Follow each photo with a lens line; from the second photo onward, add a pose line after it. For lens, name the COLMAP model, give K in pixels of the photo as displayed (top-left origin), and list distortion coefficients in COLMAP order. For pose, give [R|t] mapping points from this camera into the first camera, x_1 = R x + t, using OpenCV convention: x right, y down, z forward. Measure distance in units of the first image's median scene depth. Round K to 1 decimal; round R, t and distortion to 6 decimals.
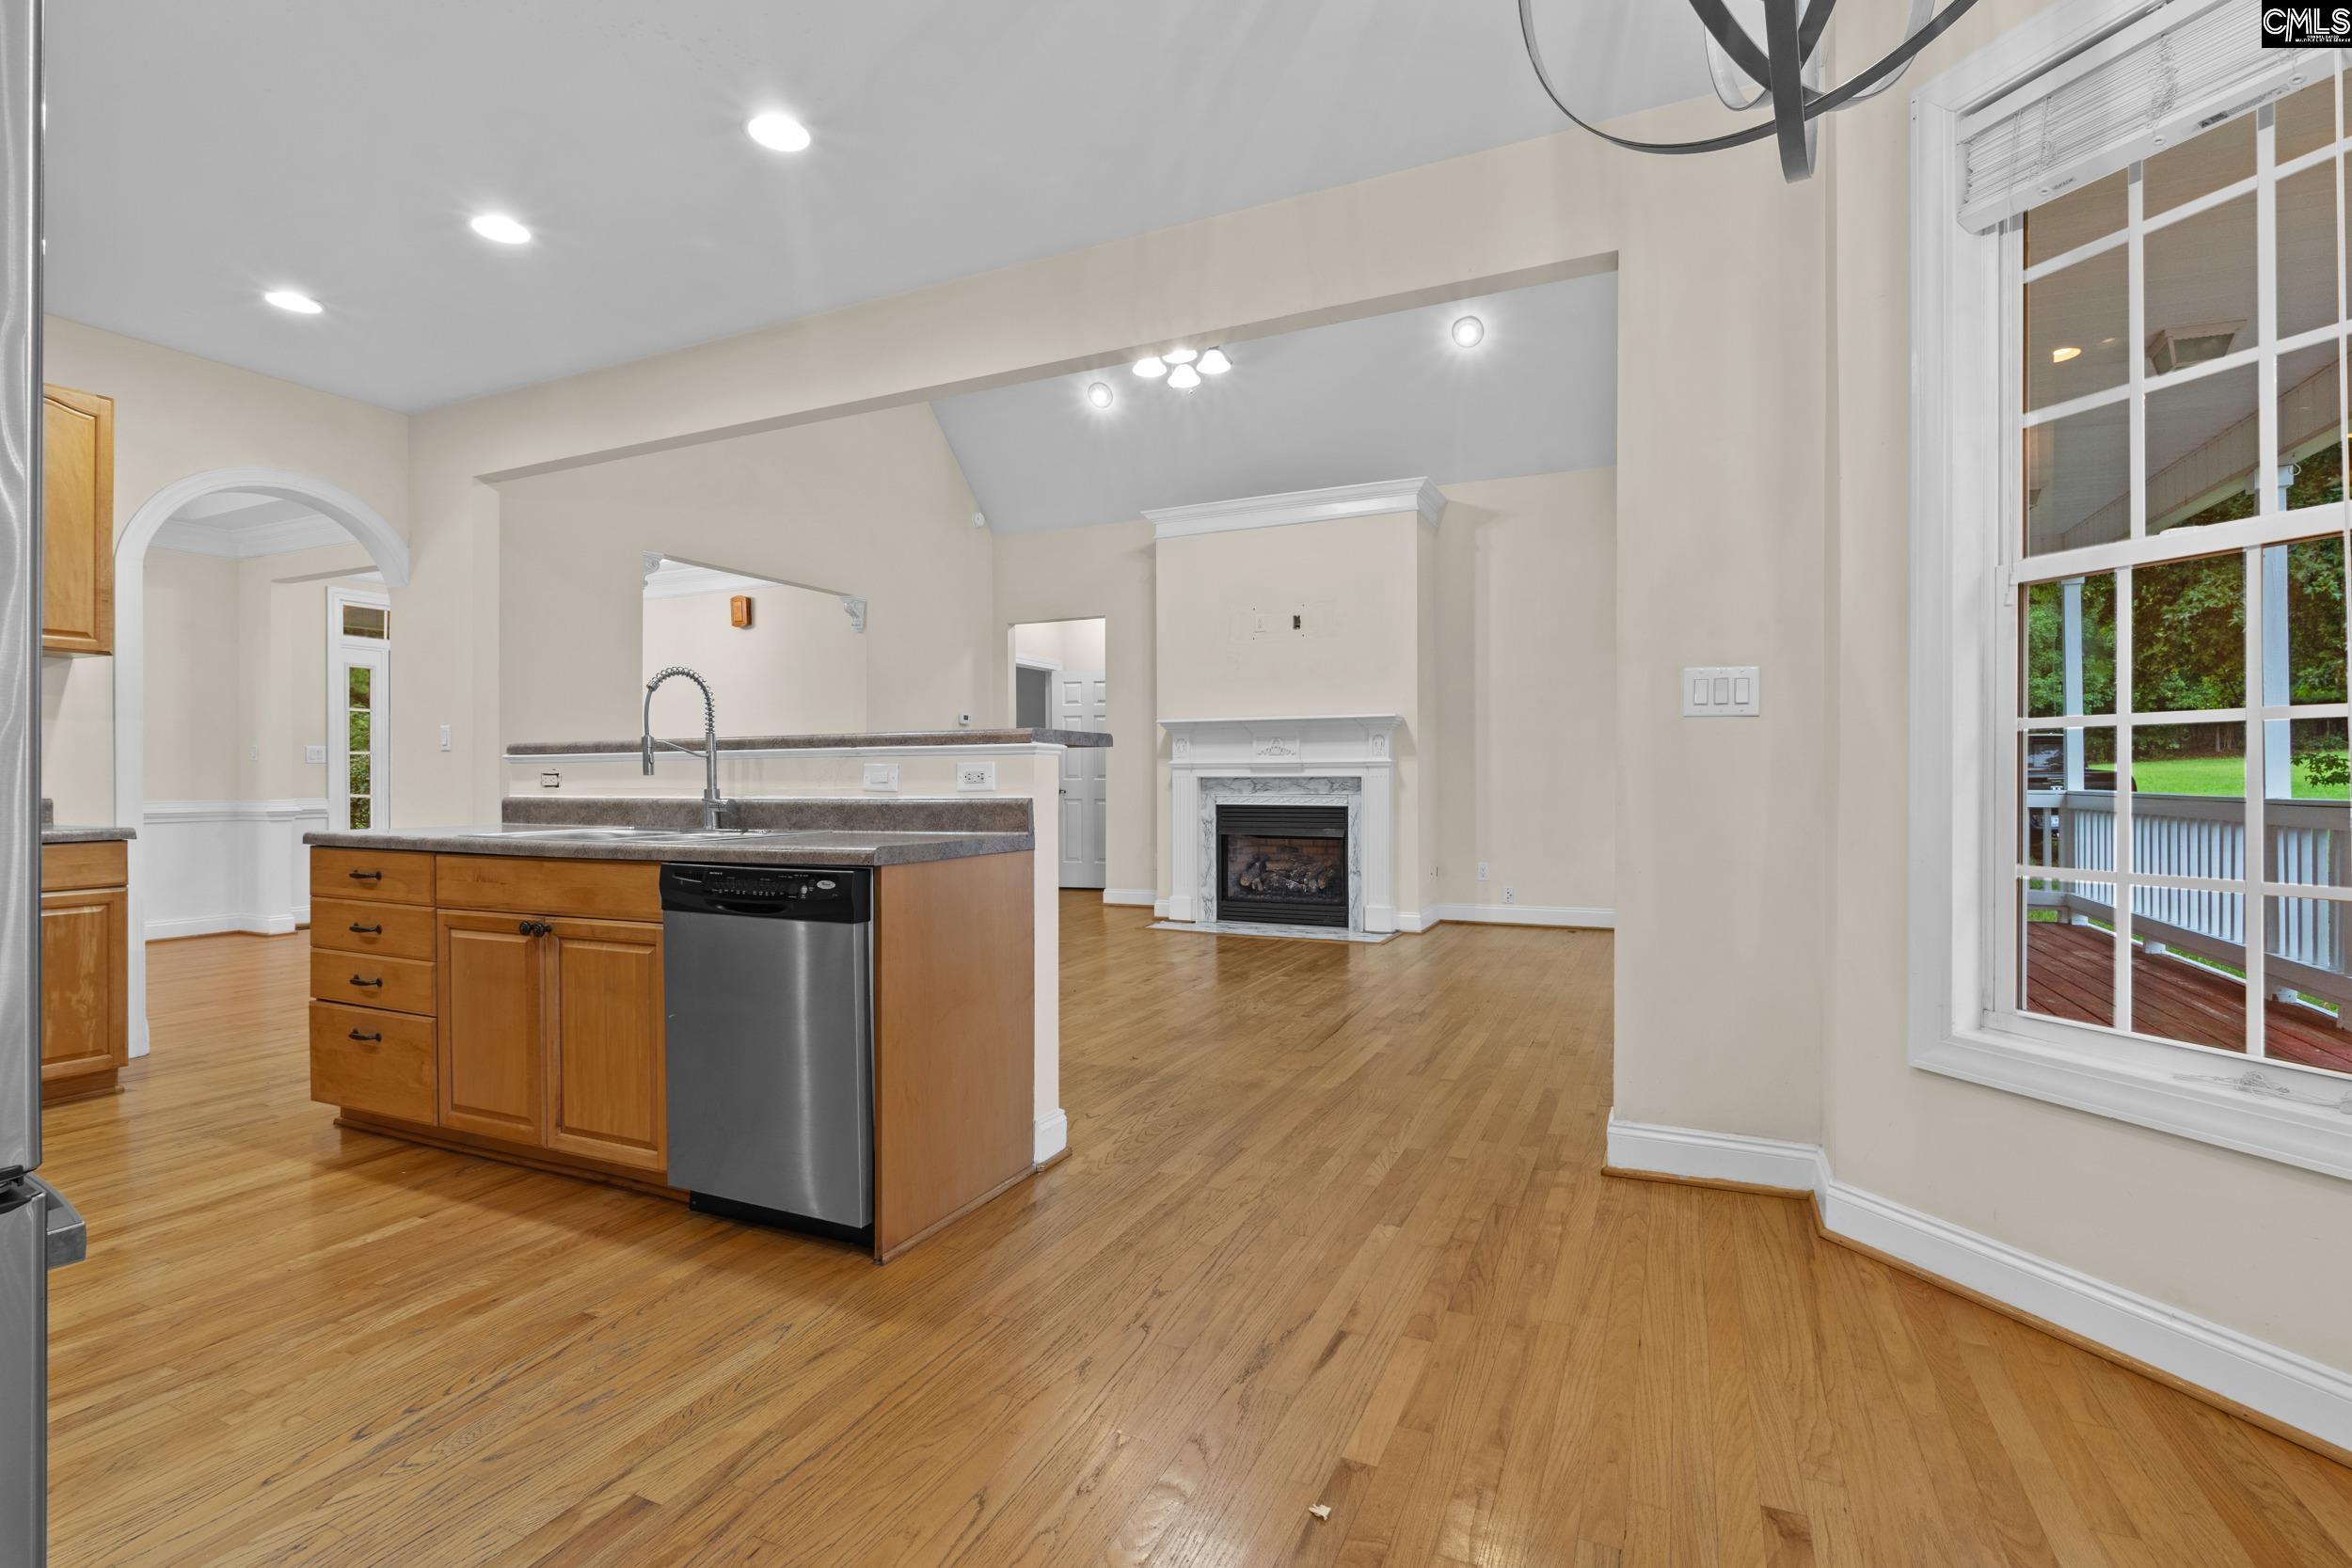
lens RADIAL K [[1088.3, 0, 1174.3], [0, 1088.3, 788.2], [0, 0, 1]] dist [-0.006990, -0.000257]
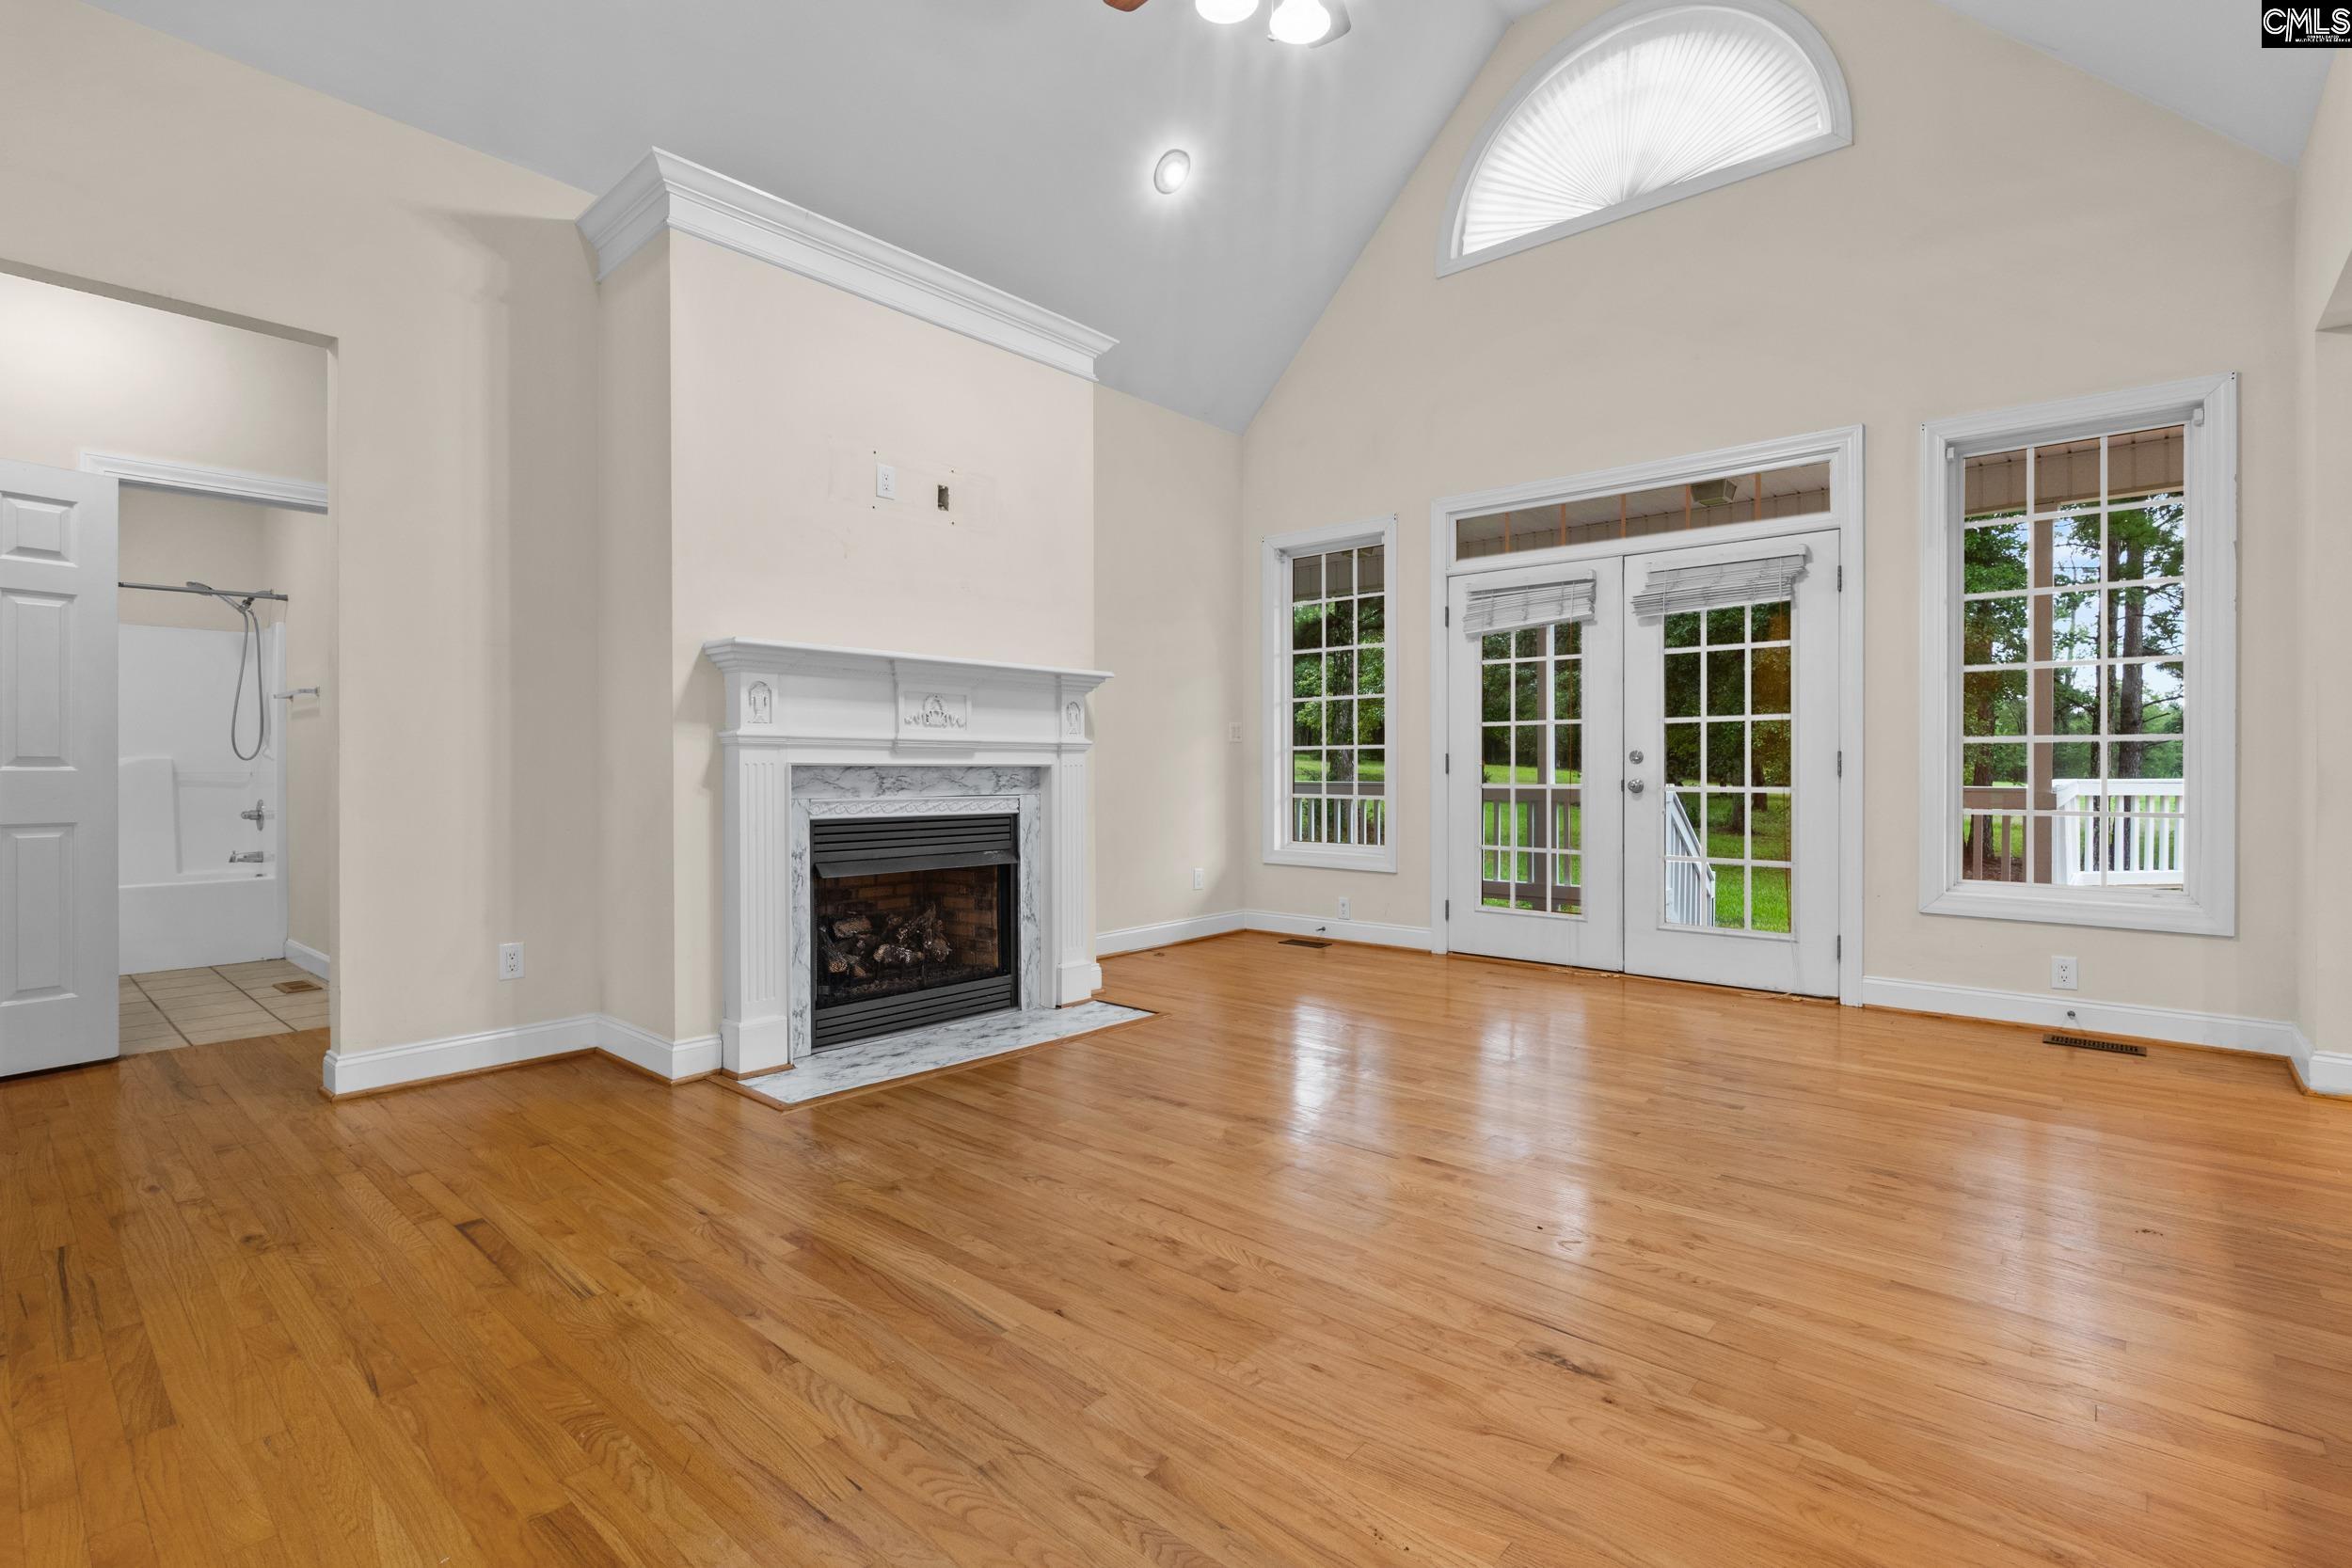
lens RADIAL K [[1088.3, 0, 1171.2], [0, 1088.3, 779.7], [0, 0, 1]] dist [-0.006990, -0.000257]
pose [[0.286329, -0.003387, 0.958126, -0.428951], [0.006619, 0.999977, 0.001557, -0.002985], [-0.958109, 0.005896, 0.286344, 0.759146]]
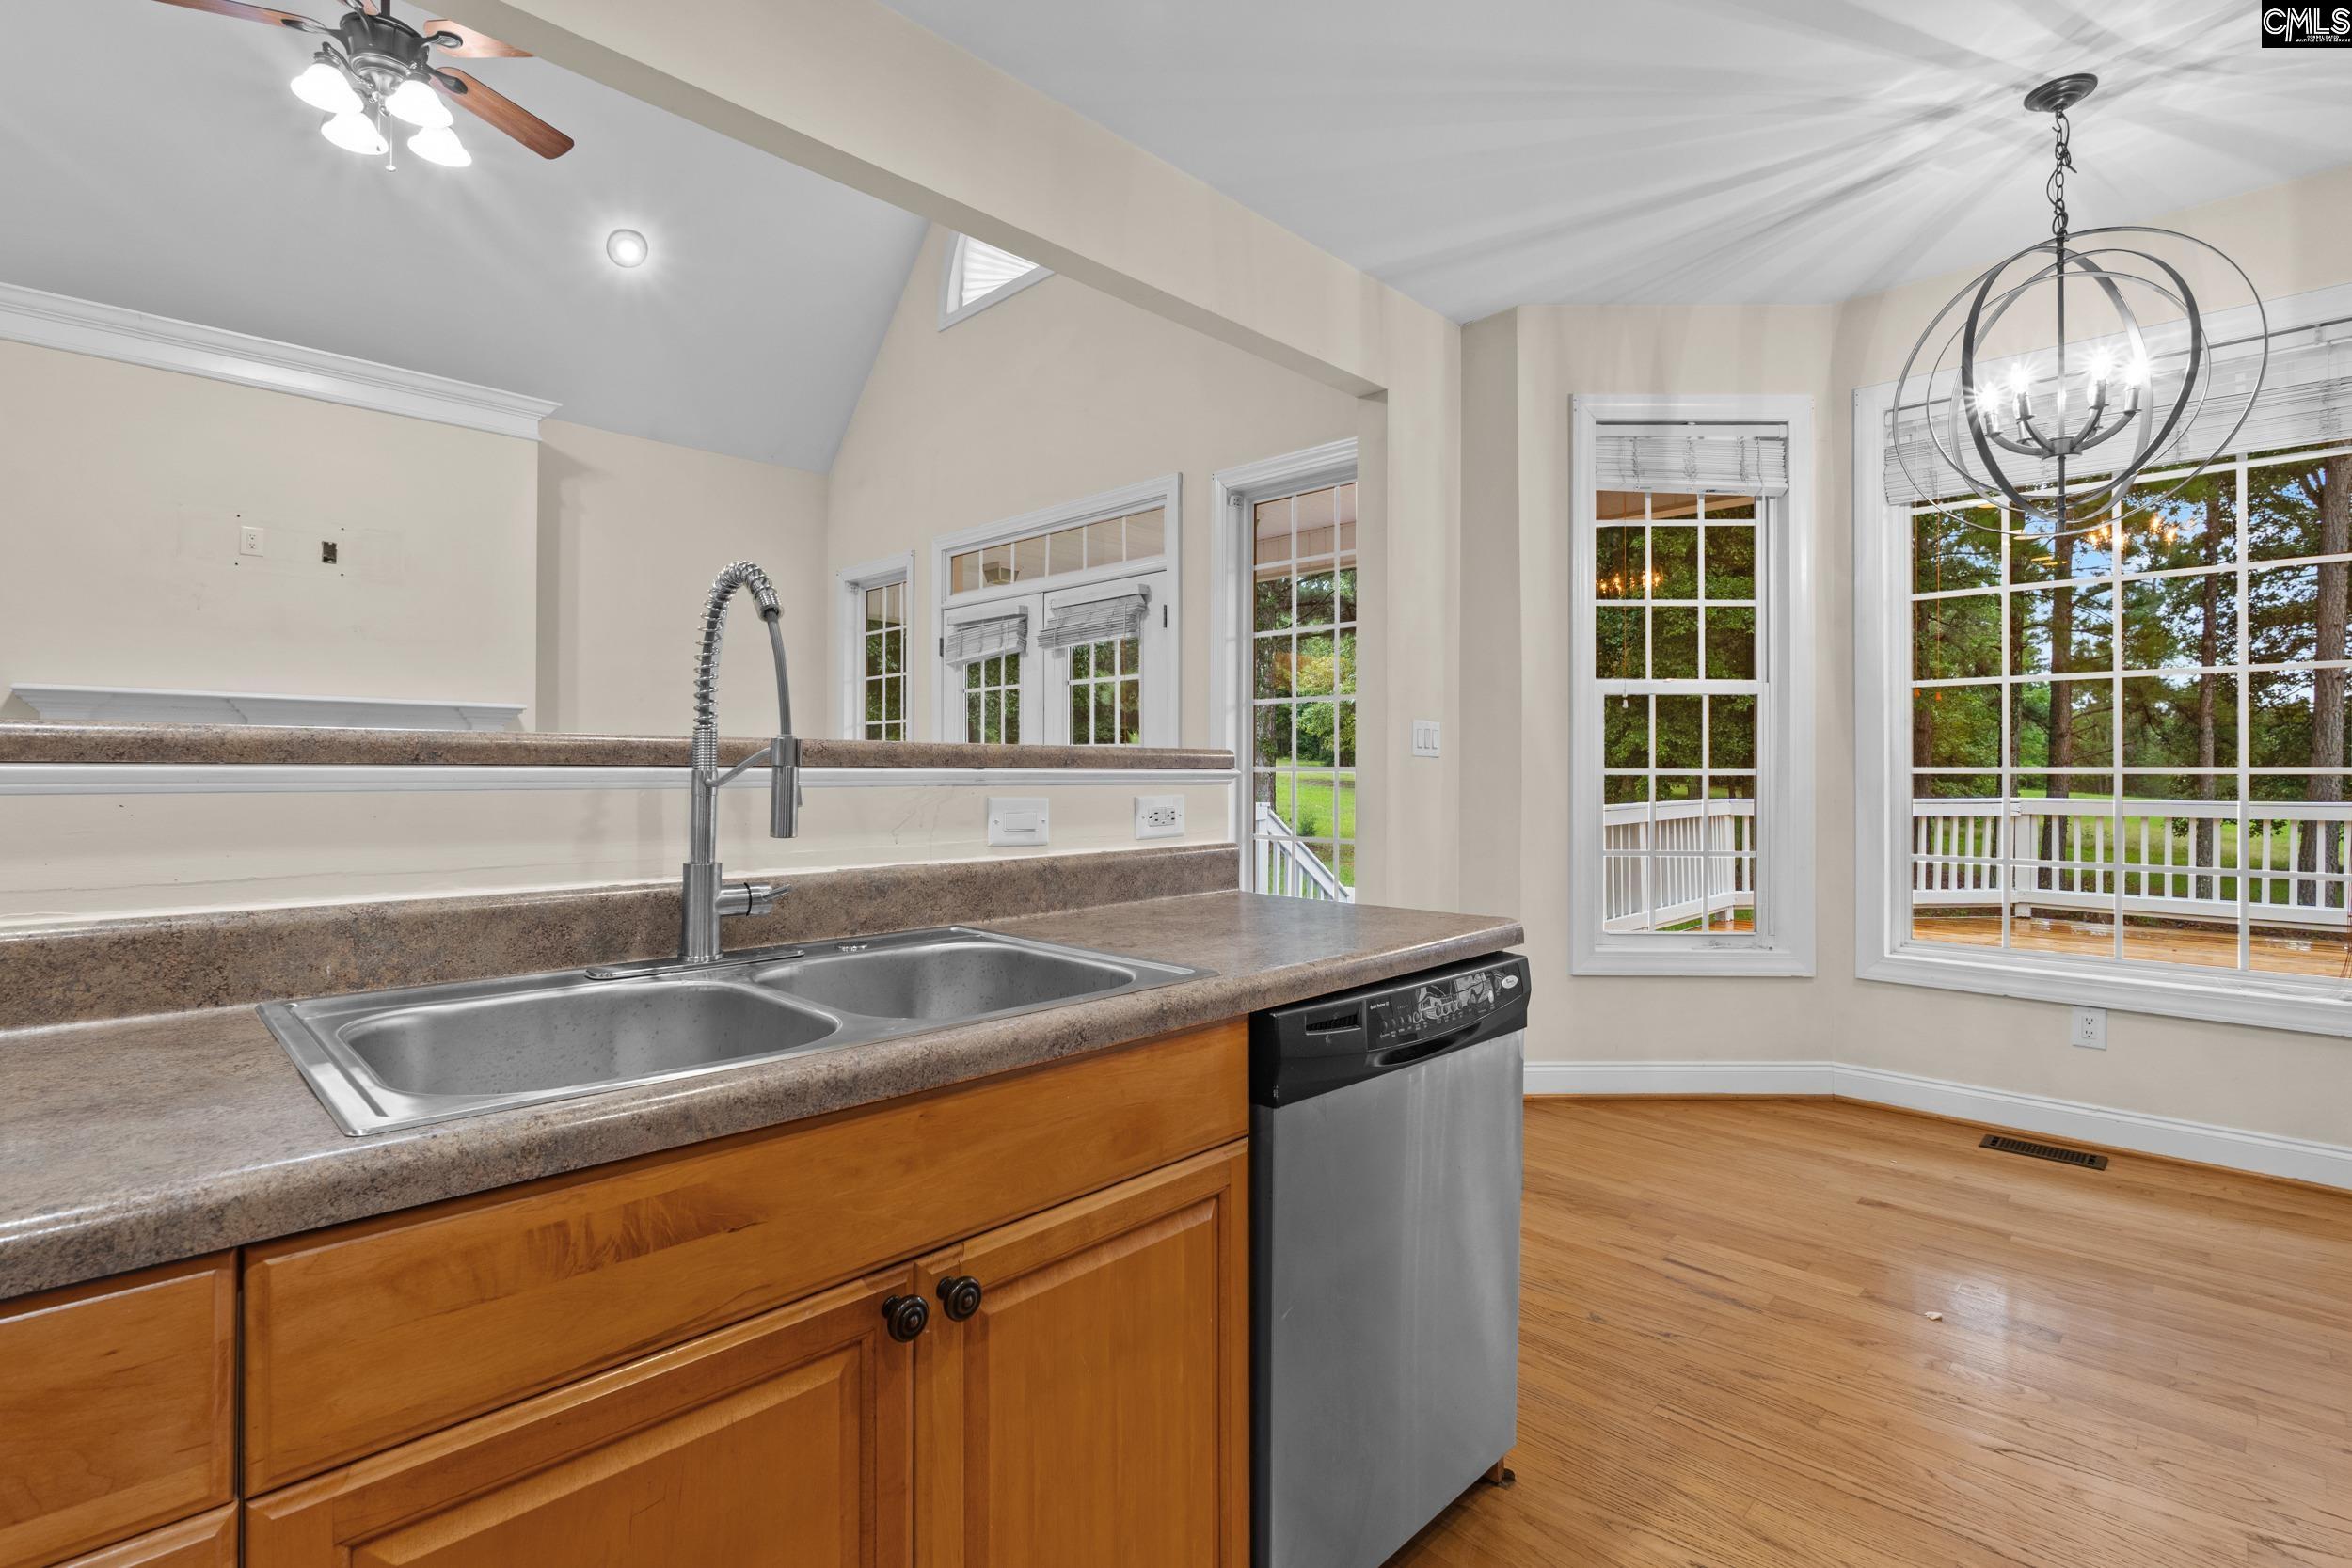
lens RADIAL K [[1088.3, 0, 1186.1], [0, 1088.3, 770.7], [0, 0, 1]] dist [-0.006990, -0.000257]
pose [[0.336741, 0.007903, 0.941564, -0.344072], [0.004115, 0.999943, -0.009865, -0.013670], [-0.941588, 0.007197, 0.336689, 0.313732]]
